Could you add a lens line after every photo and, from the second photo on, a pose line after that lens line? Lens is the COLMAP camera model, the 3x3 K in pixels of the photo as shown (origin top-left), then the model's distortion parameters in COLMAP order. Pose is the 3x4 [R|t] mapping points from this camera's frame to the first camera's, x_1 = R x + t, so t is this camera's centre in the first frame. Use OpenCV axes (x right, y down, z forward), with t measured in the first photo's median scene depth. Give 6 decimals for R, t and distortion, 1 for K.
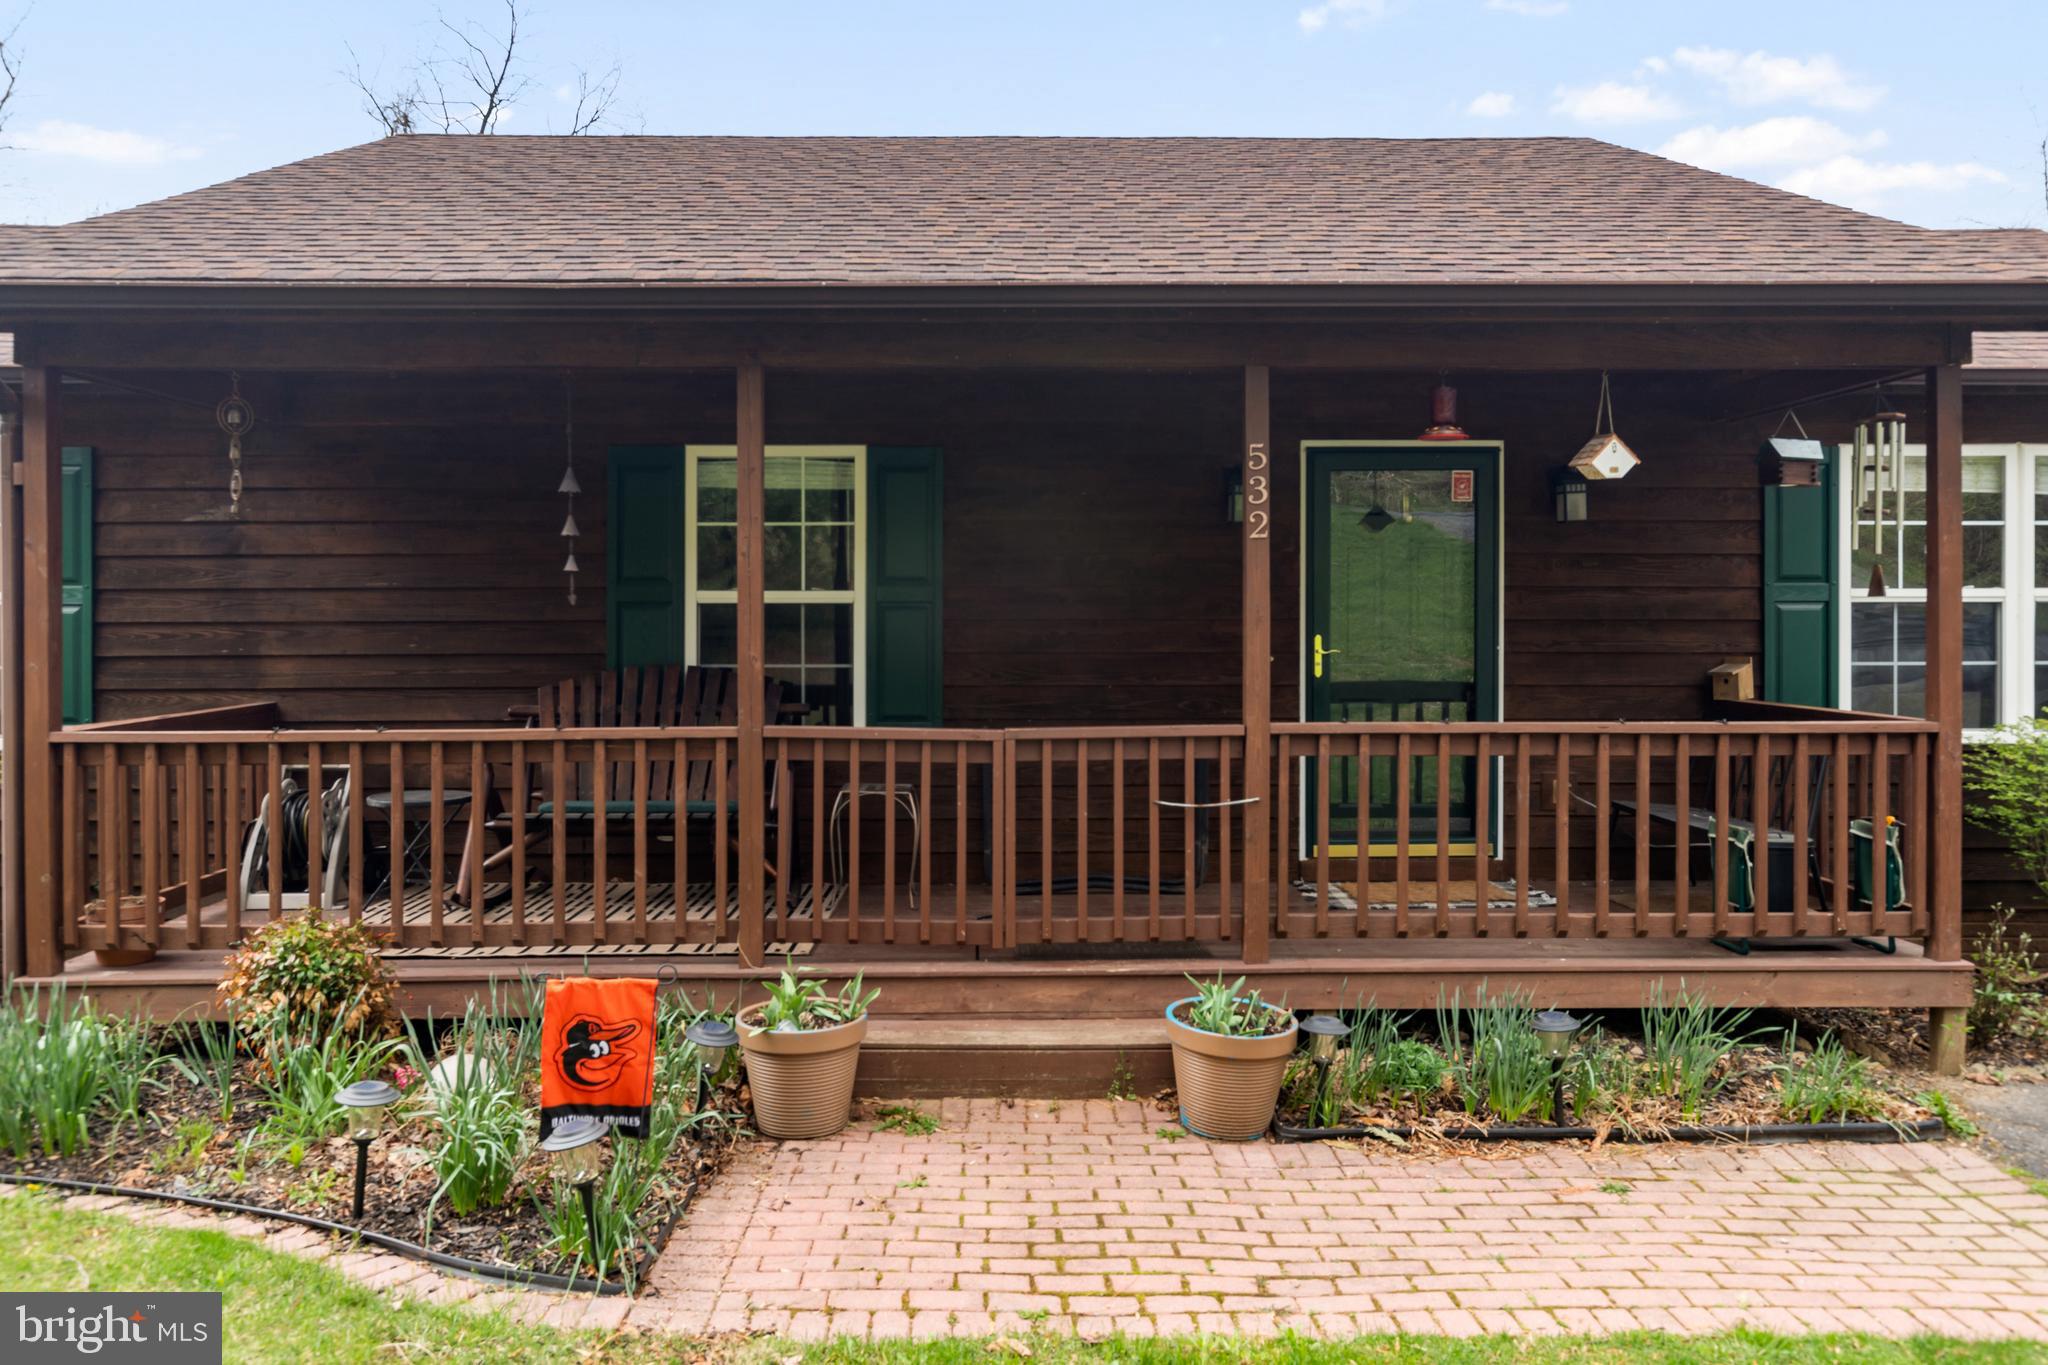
lens RADIAL K [[1525.8, 0, 1022.4], [0, 1525.8, 615.0], [0, 0, 1]] dist [0.004731, -0.001166]
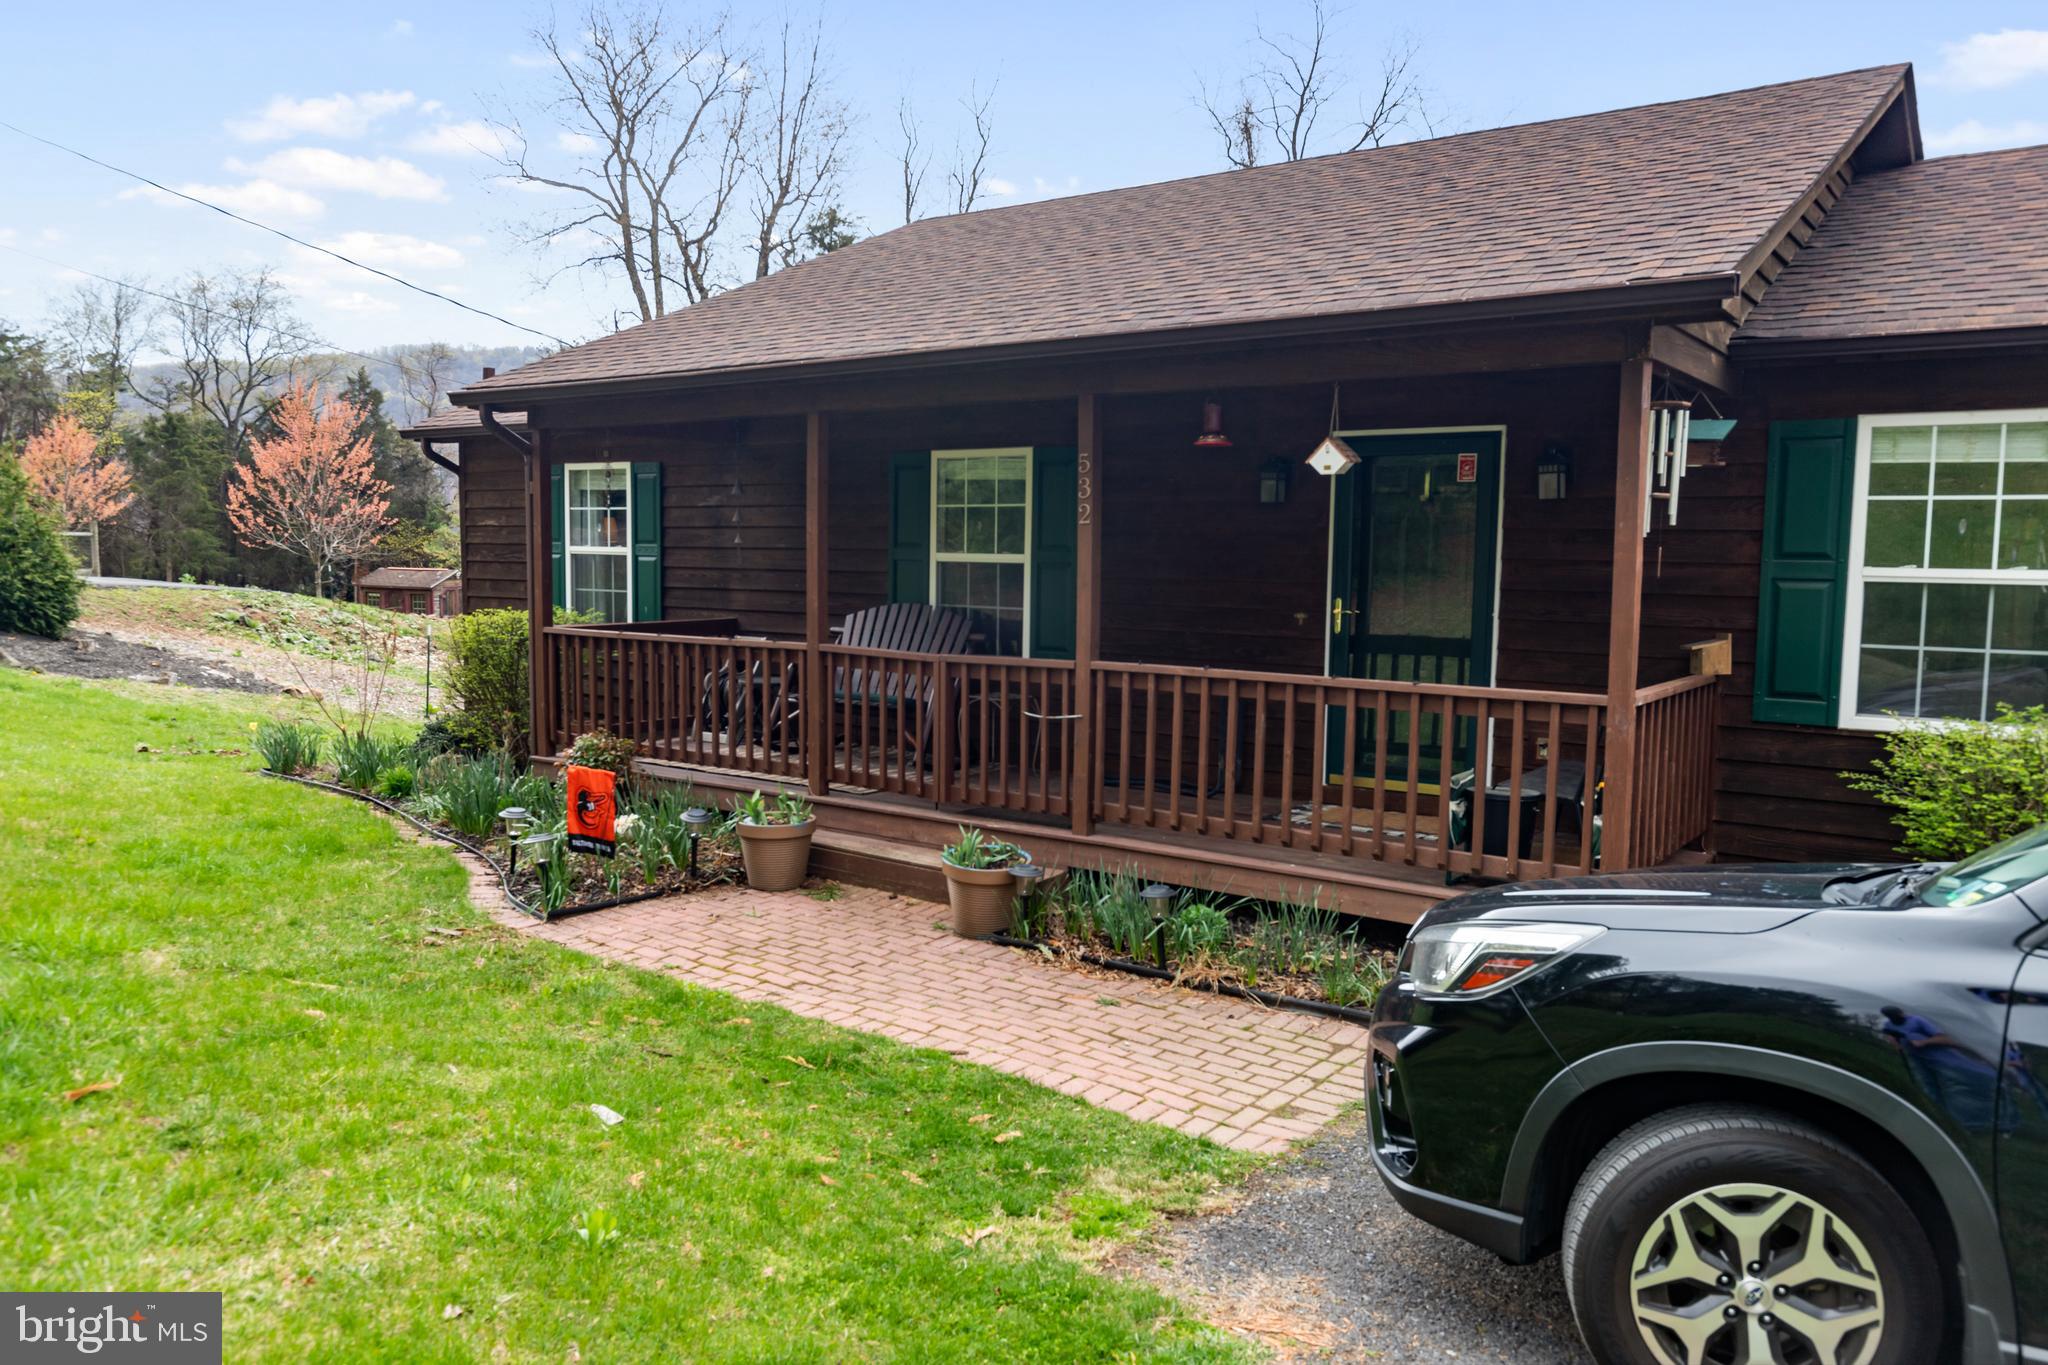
lens RADIAL K [[1469.5, 0, 1024.0], [0, 1469.5, 682.5], [0, 0, 1]] dist [0.004569, 0.000513]
pose [[0.794129, 0.067864, -0.603948, 0.915338], [-0.016019, 0.995738, 0.090825, -0.027830], [0.607538, -0.062452, 0.791832, -0.069882]]
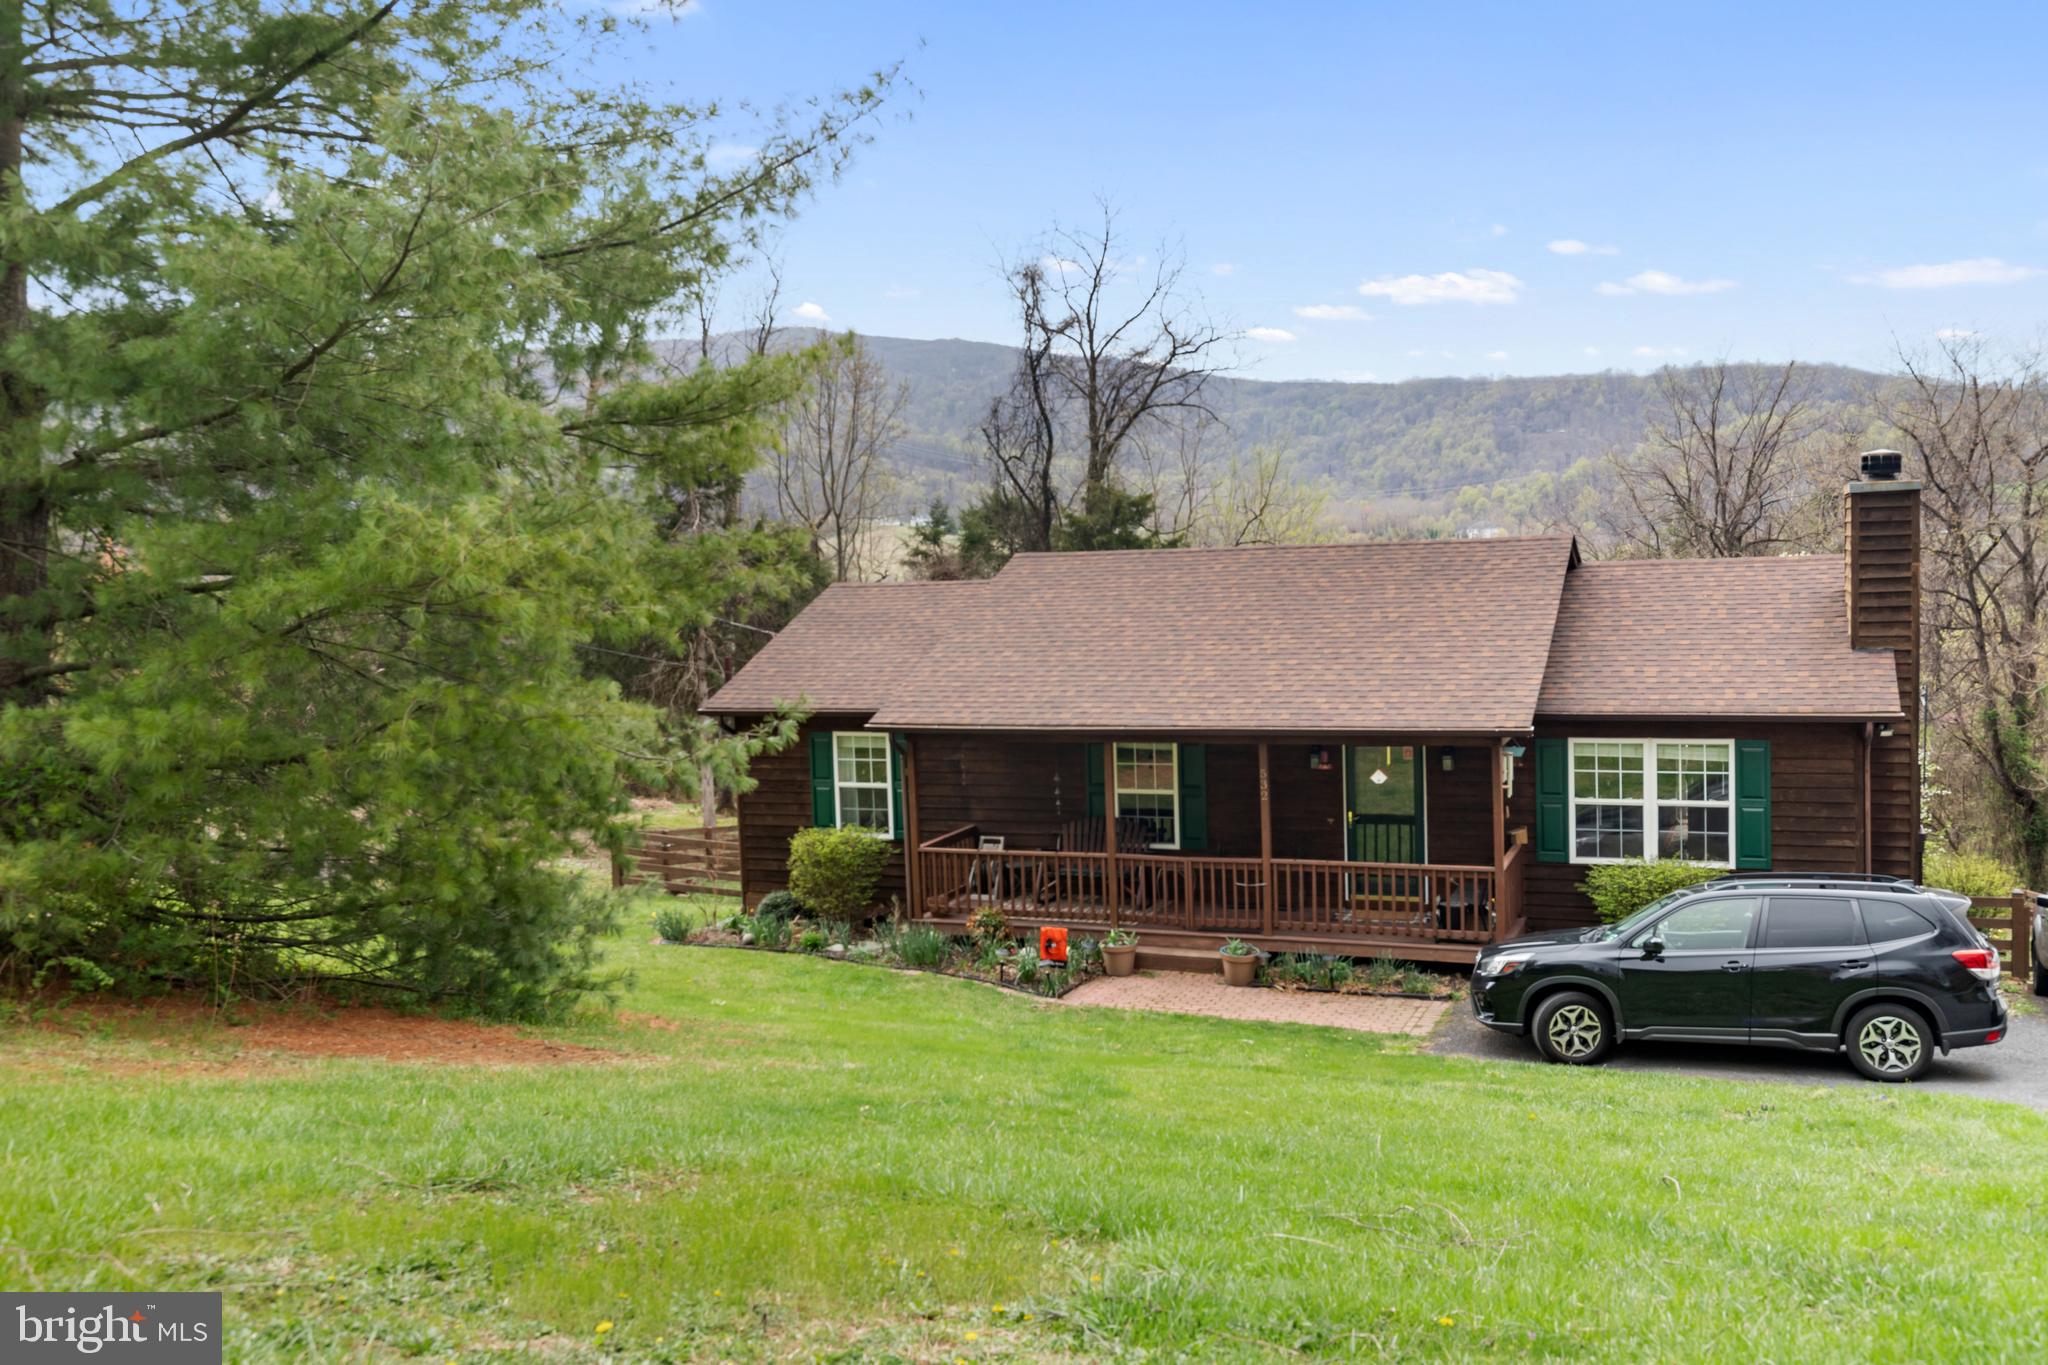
lens RADIAL K [[1757.5, 0, 1024.0], [0, 1757.5, 682.5], [0, 0, 1]] dist [0.003409, -0.000002]
pose [[0.912918, 0.000036, -0.408144, 1.167859], [0.033164, 0.996687, 0.074267, -0.570165], [0.406794, -0.081335, 0.909892, -2.419454]]
